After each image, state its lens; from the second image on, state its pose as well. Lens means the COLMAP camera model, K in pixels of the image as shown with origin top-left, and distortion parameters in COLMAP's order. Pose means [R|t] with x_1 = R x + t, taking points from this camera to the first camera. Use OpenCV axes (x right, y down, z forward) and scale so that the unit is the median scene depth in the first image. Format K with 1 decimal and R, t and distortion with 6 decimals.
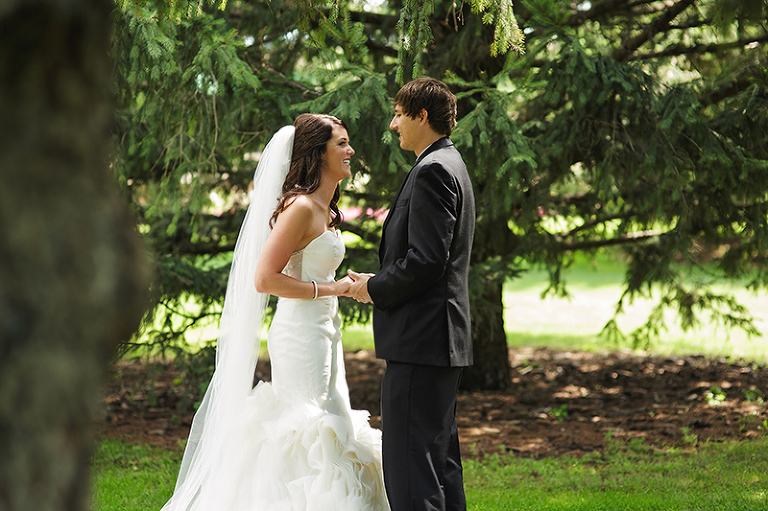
lens RADIAL K [[1912.2, 0, 384.0], [0, 1912.2, 255.5], [0, 0, 1]] dist [-0.141626, -0.576194]
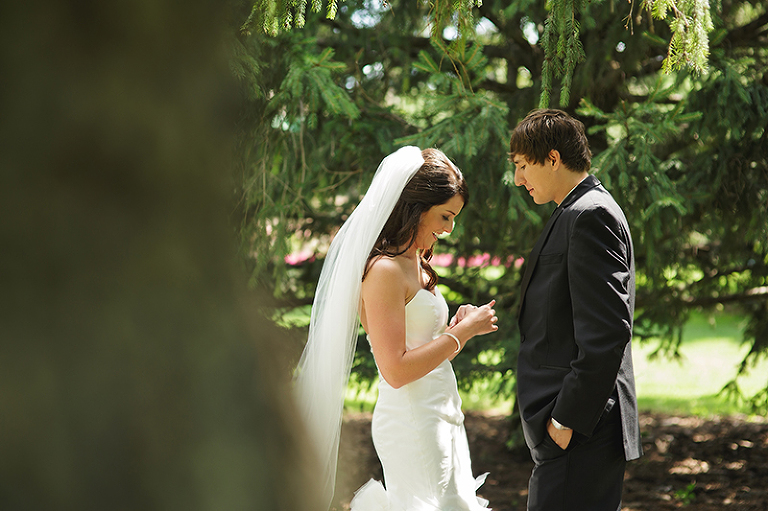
lens RADIAL K [[1859.7, 0, 384.0], [0, 1859.7, 255.5], [0, 0, 1]] dist [0.017028, -0.584108]
pose [[0.999610, 0.008829, -0.026502, -0.025644], [-0.009439, 0.999692, -0.022964, -0.006540], [0.026291, 0.023205, 0.999385, 0.142715]]
